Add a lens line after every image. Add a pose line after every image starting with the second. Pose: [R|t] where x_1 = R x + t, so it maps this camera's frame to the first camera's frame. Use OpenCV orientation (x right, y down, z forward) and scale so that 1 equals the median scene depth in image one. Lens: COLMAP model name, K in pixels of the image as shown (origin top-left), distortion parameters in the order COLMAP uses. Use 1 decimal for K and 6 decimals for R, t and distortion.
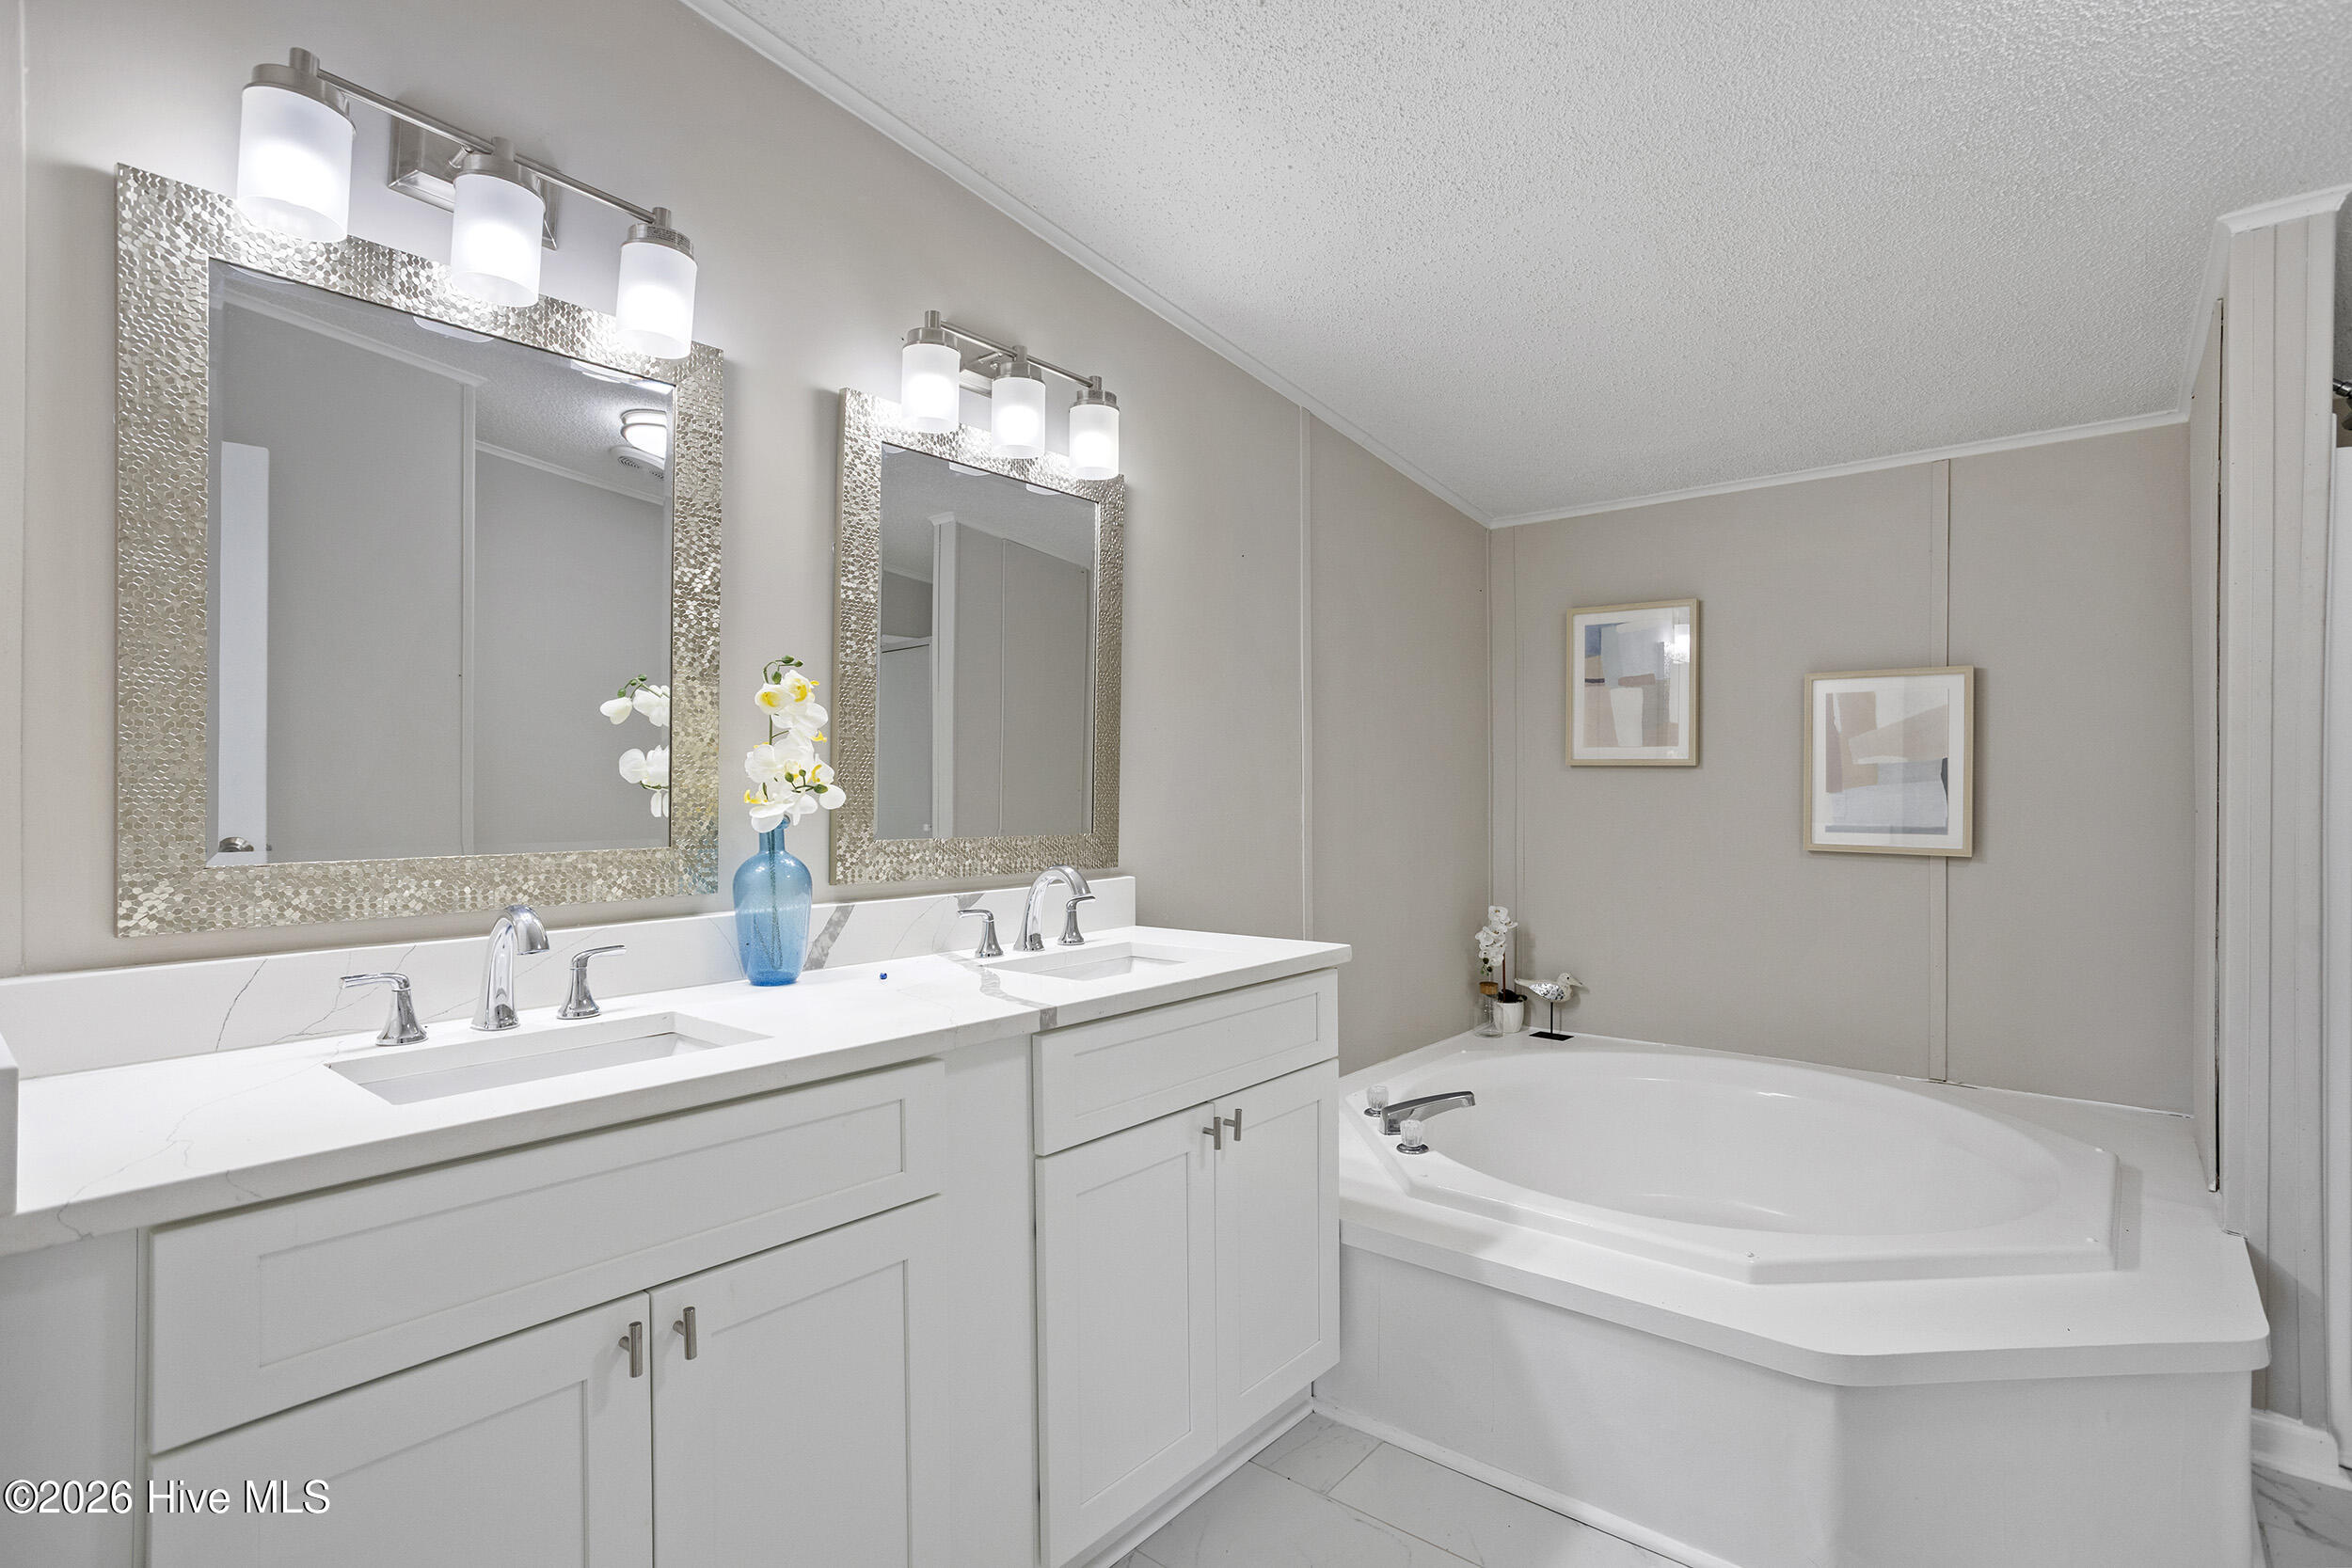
lens RADIAL K [[1140.1, 0, 1181.7], [0, 1140.1, 781.8], [0, 0, 1]] dist [-0.013256, 0.001196]
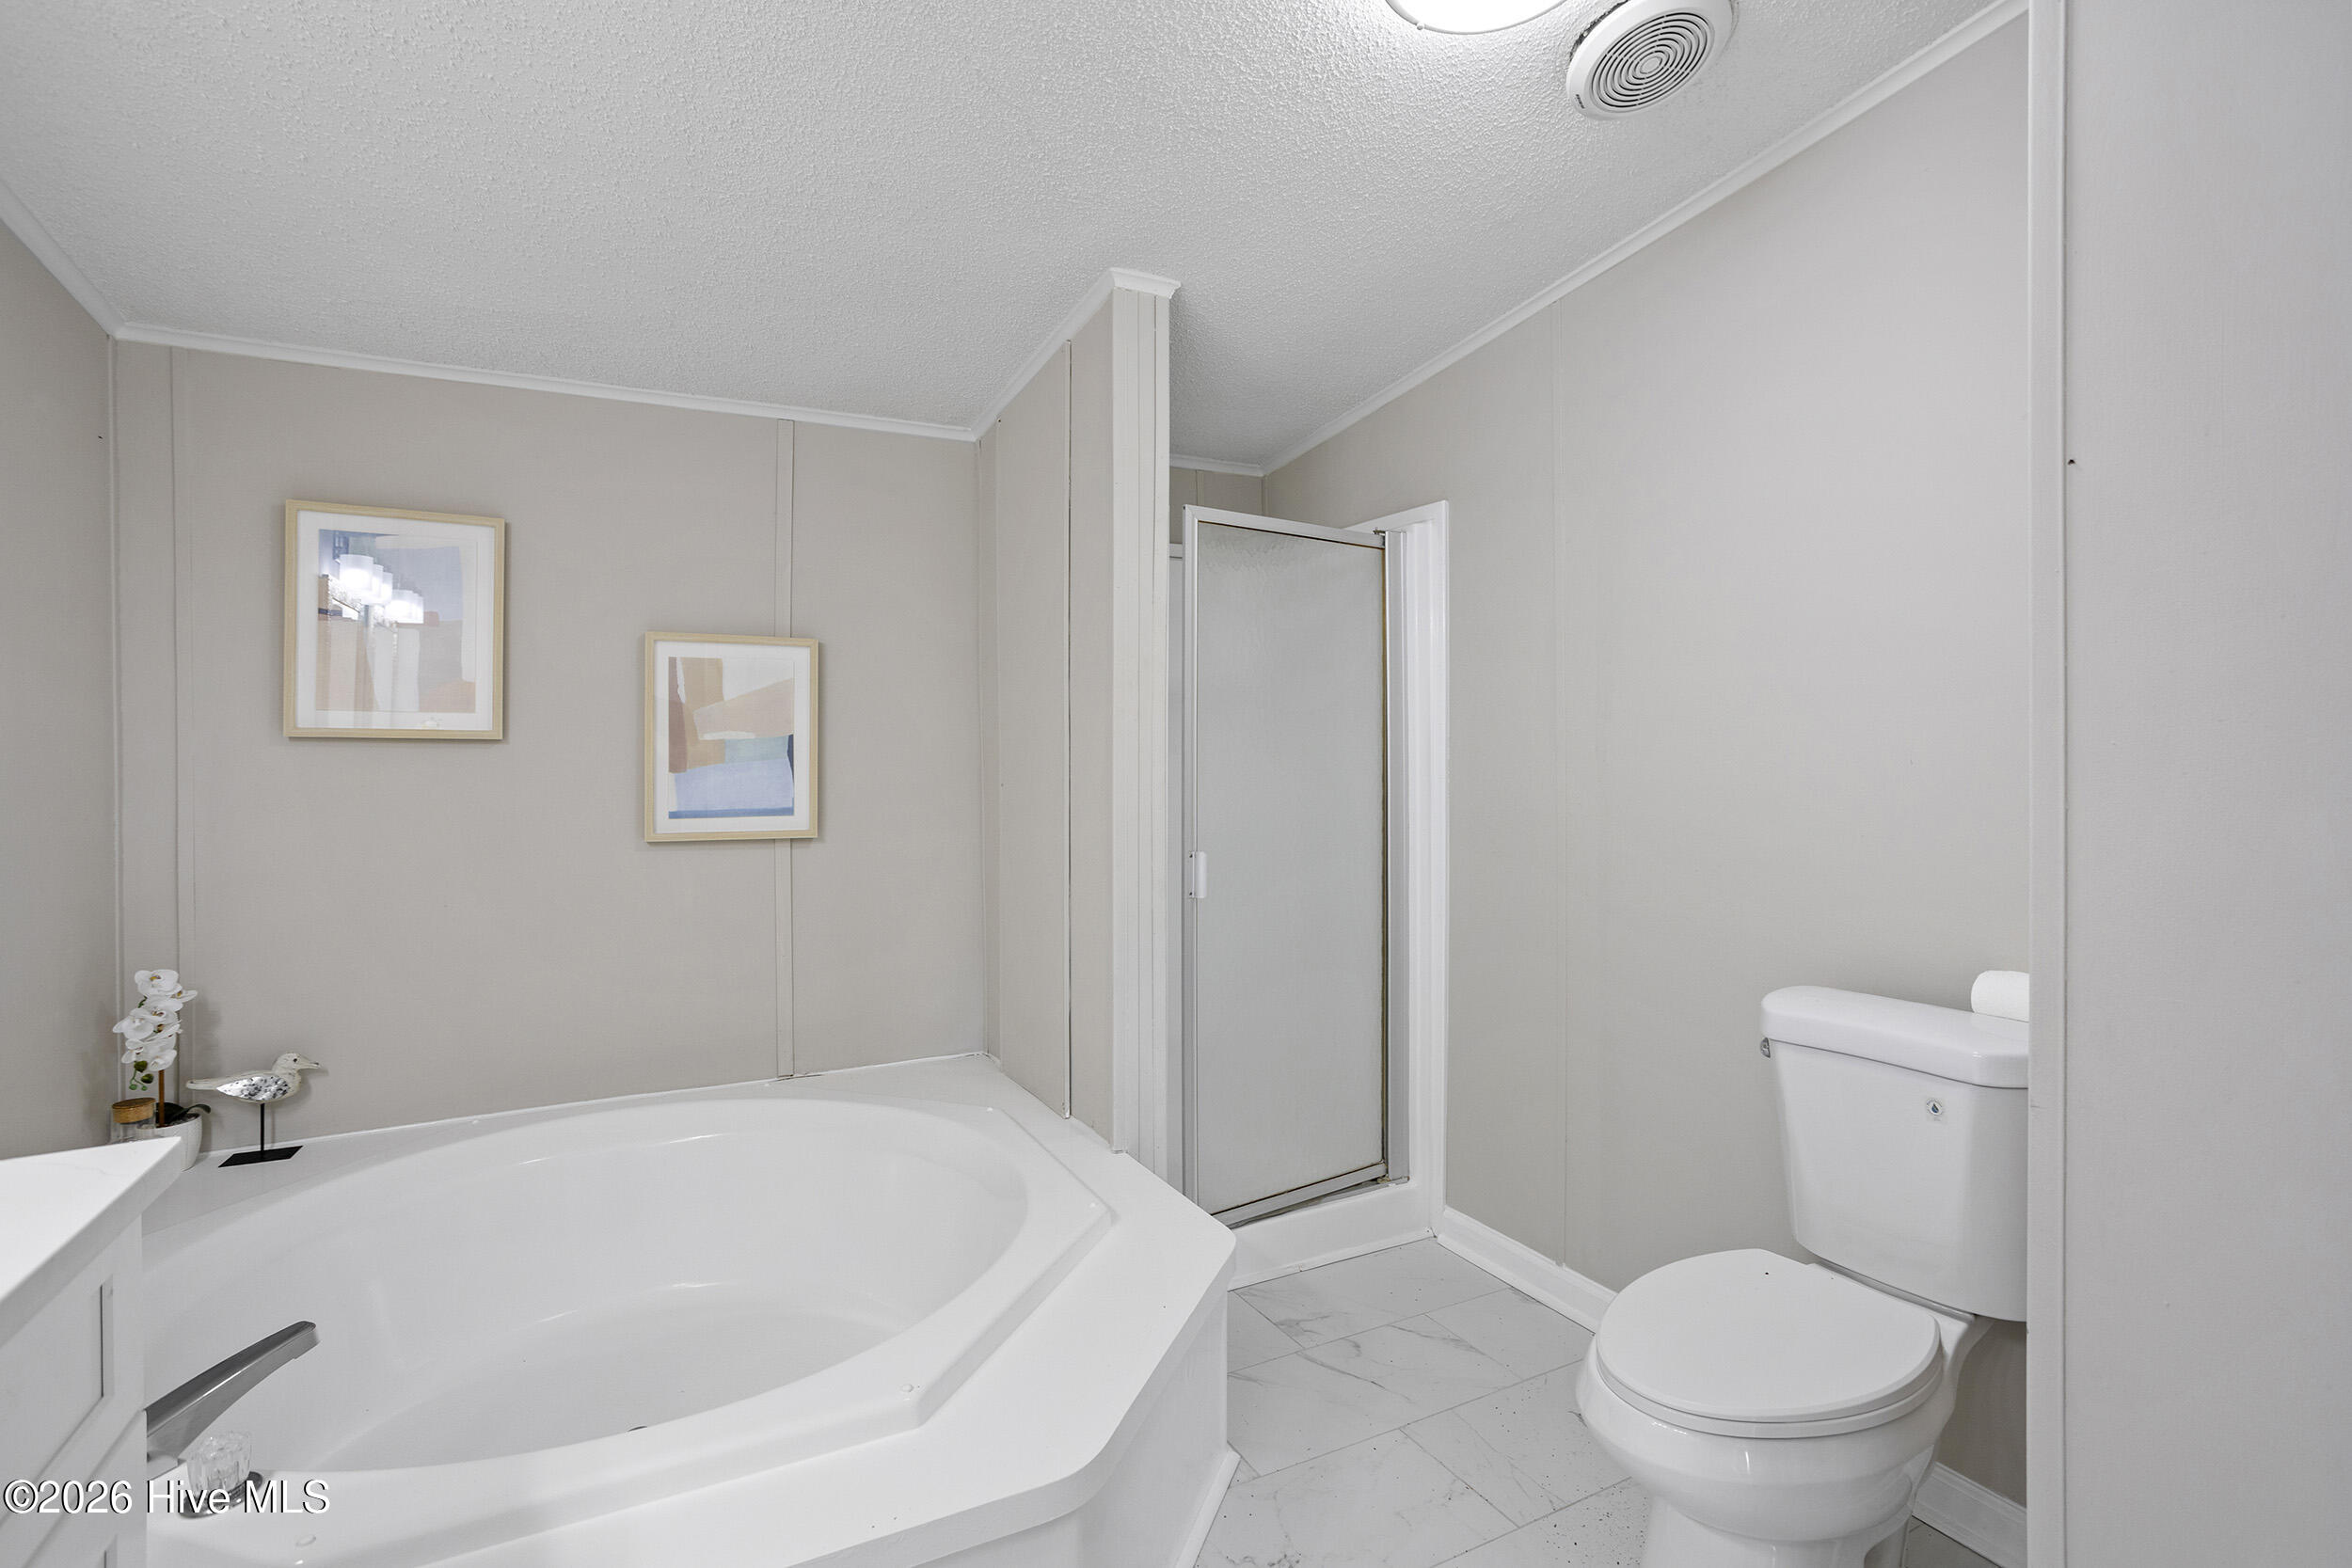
lens RADIAL K [[1140.1, 0, 1175.5], [0, 1140.1, 752.0], [0, 0, 1]] dist [-0.013256, 0.001196]
pose [[0.378767, -0.001398, 0.925491, -0.080865], [0.000809, 0.999999, 0.001179, -0.006729], [-0.925492, 0.000303, 0.378768, 0.321184]]
